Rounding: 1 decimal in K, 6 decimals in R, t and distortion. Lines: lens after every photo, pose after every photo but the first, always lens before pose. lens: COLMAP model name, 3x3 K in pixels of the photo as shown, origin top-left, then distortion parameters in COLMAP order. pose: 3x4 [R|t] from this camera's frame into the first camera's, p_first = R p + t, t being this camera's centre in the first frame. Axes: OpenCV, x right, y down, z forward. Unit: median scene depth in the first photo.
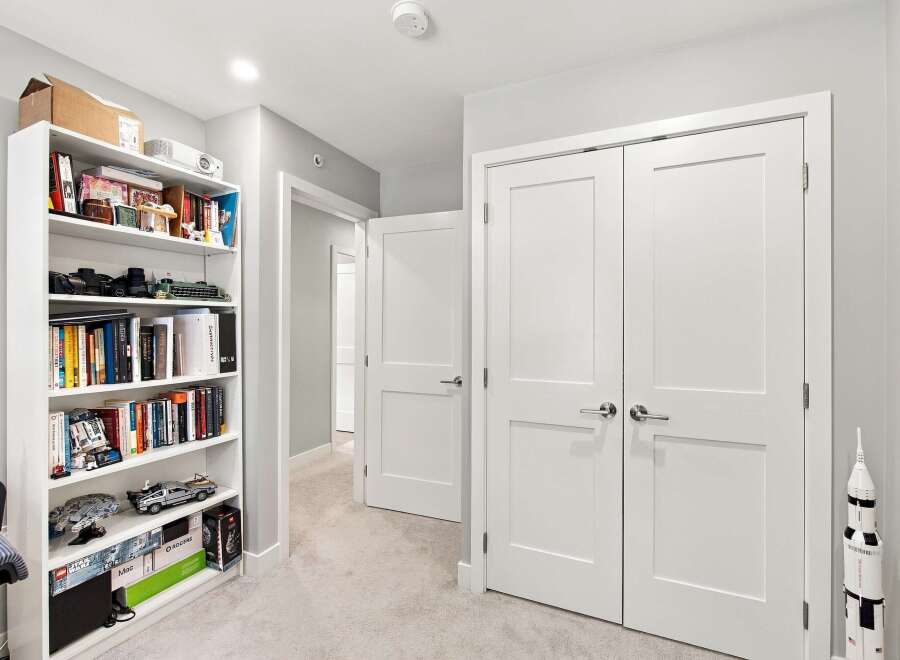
lens RADIAL K [[426.6, 0, 451.2], [0, 426.6, 324.3], [0, 0, 1]] dist [-0.001702, -0.000323]
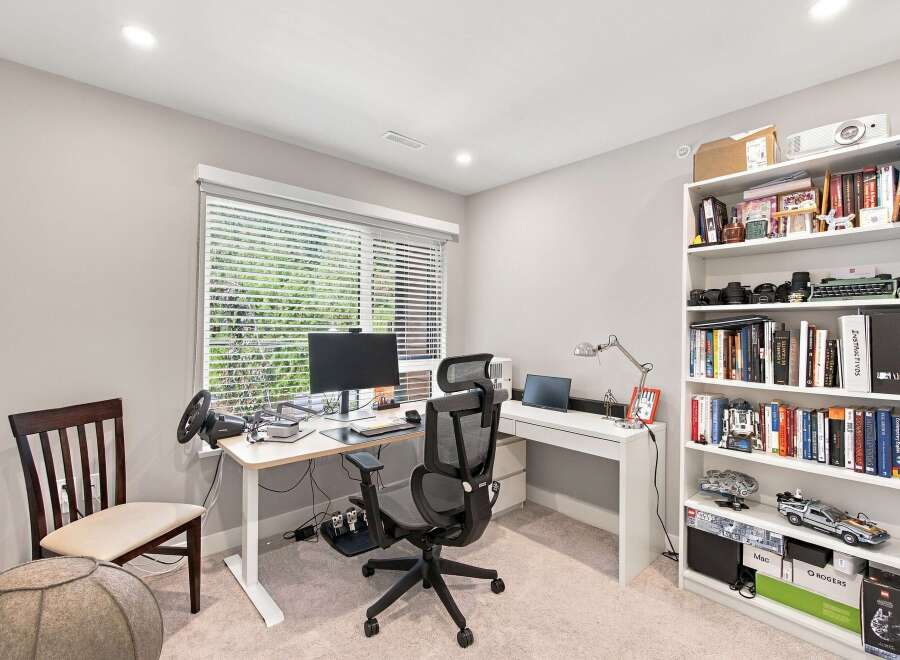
lens RADIAL K [[426.6, 0, 451.2], [0, 426.6, 324.3], [0, 0, 1]] dist [-0.001702, -0.000323]
pose [[-0.397123, -0.010891, -0.917701, 0.520096], [-0.003261, 0.999940, -0.010456, 0.002970], [0.917760, -0.001160, -0.397135, 0.686457]]
